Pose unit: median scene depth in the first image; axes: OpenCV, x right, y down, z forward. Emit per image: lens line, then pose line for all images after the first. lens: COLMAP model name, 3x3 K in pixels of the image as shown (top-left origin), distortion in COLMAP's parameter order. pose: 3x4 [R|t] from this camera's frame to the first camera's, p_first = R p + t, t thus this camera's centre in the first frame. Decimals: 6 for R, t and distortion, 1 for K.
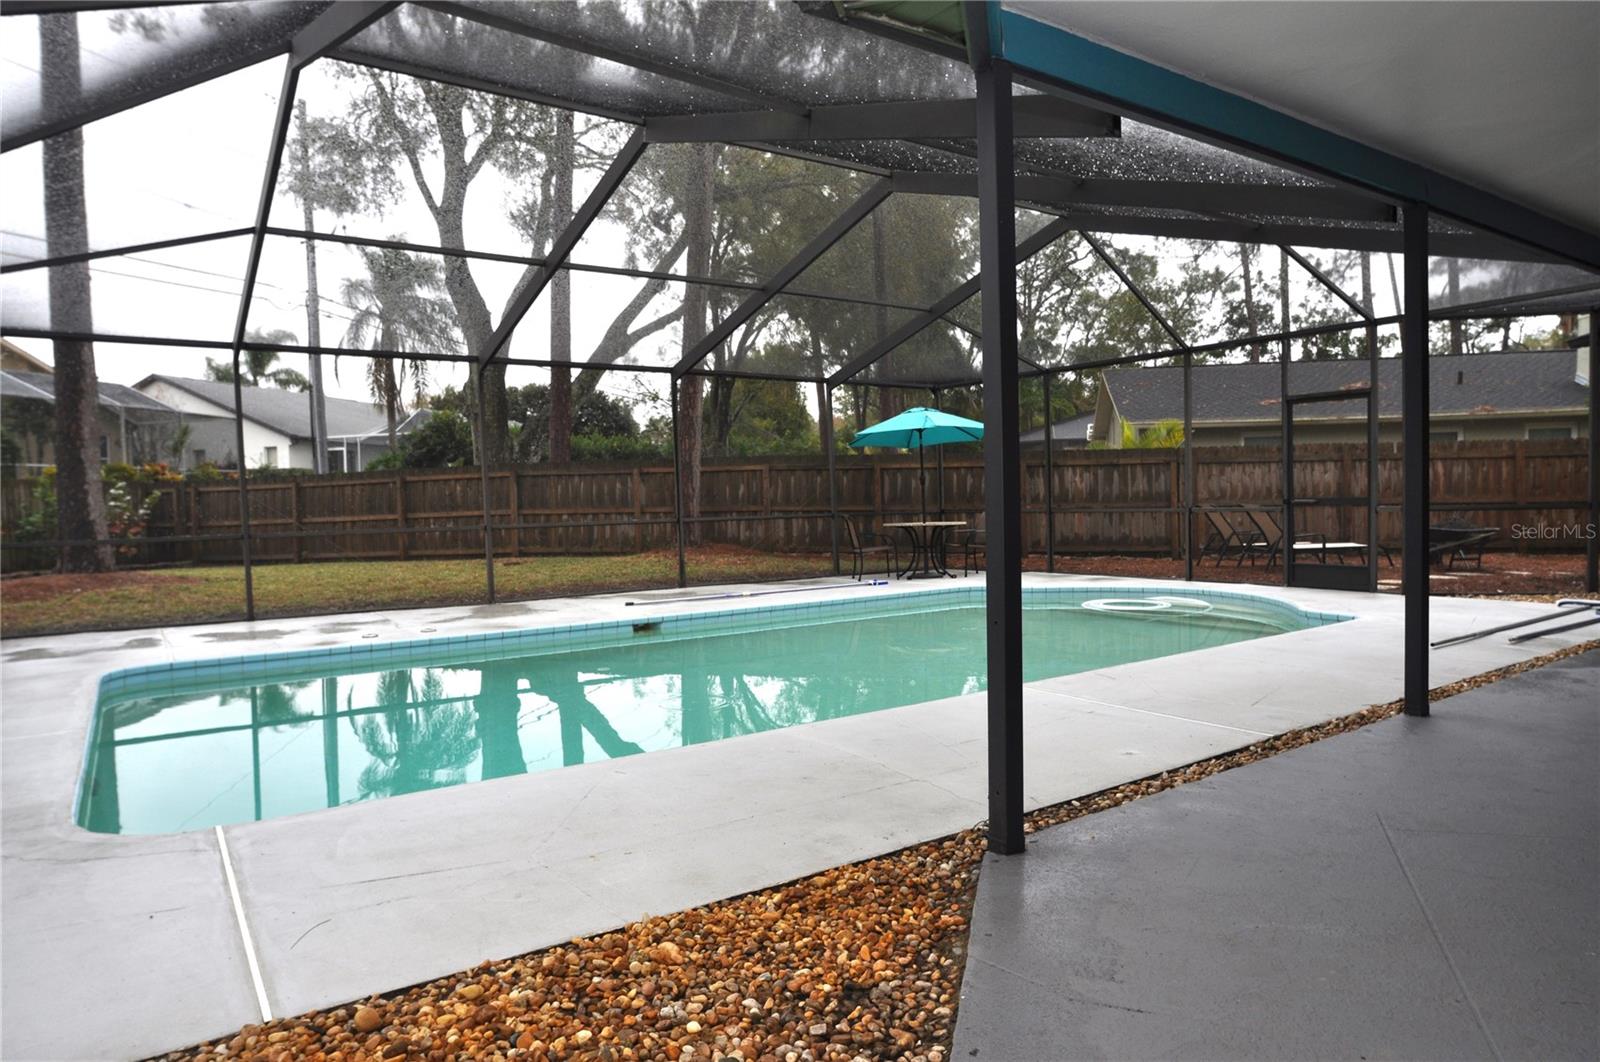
lens RADIAL K [[976.0, 0, 801.5], [0, 976.0, 535.2], [0, 0, 1]] dist [-0.071872, 0.040391]
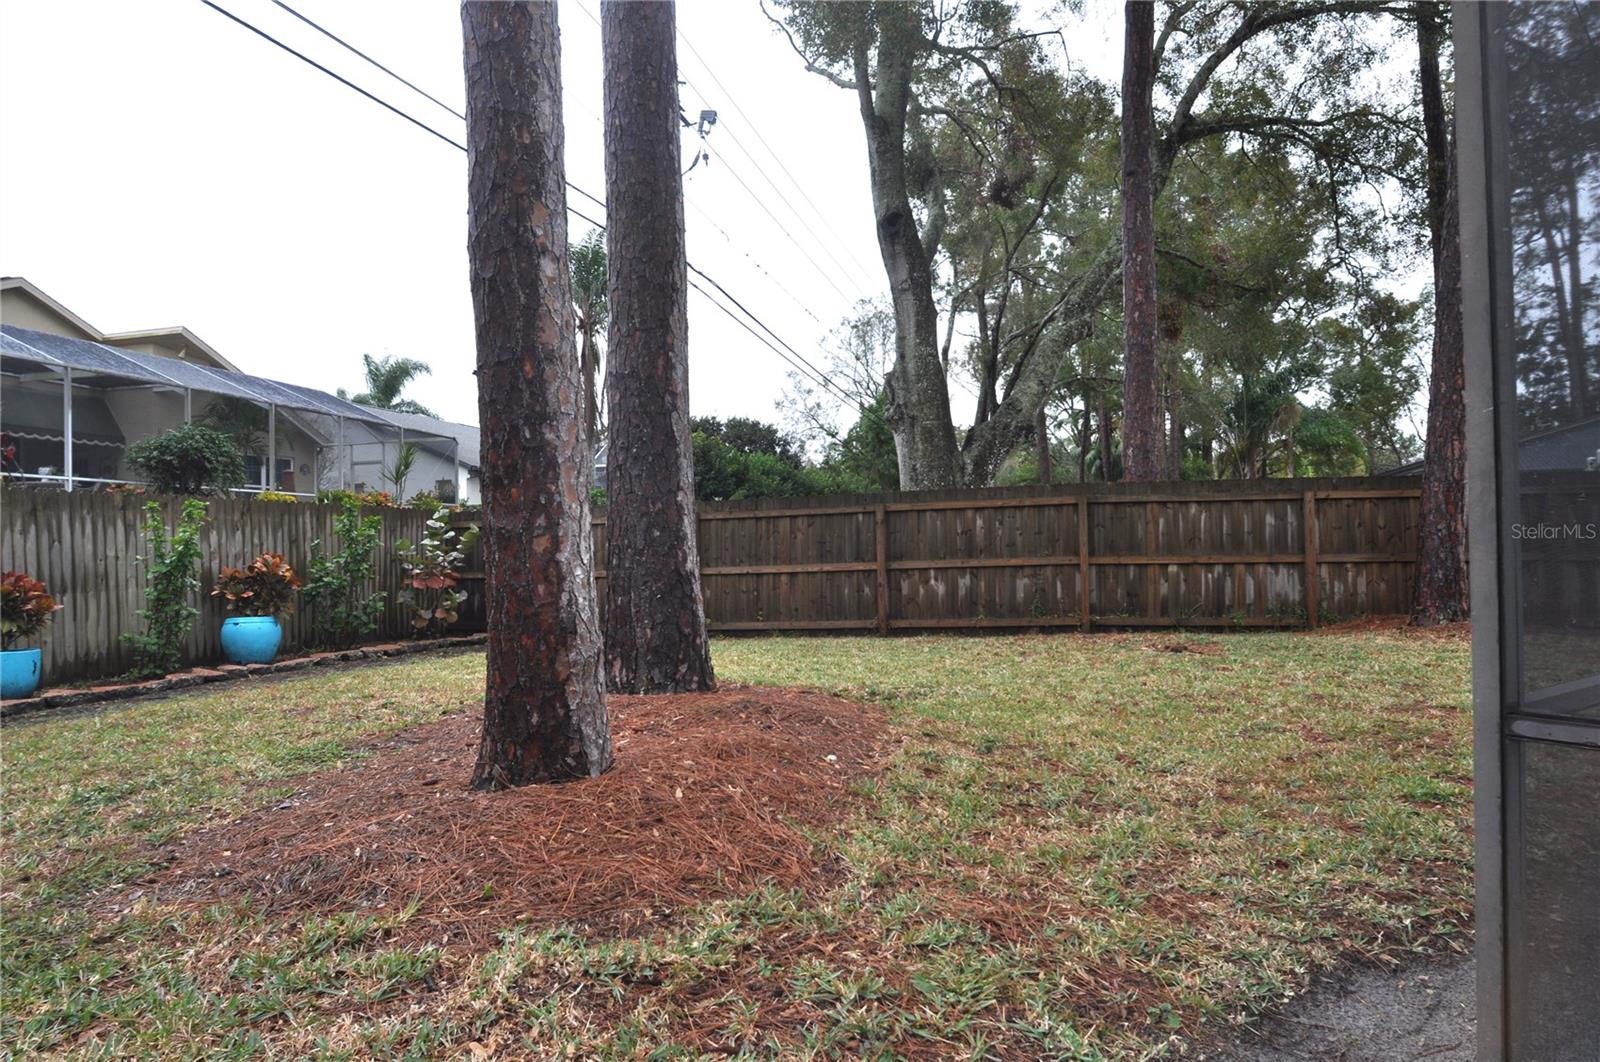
lens RADIAL K [[976.0, 0, 801.5], [0, 976.0, 535.2], [0, 0, 1]] dist [-0.071872, 0.040391]
pose [[0.999390, 0.005153, -0.034533, -0.456943], [-0.006920, 0.998662, -0.051238, -0.006605], [0.034223, 0.051446, 0.998089, 0.363428]]
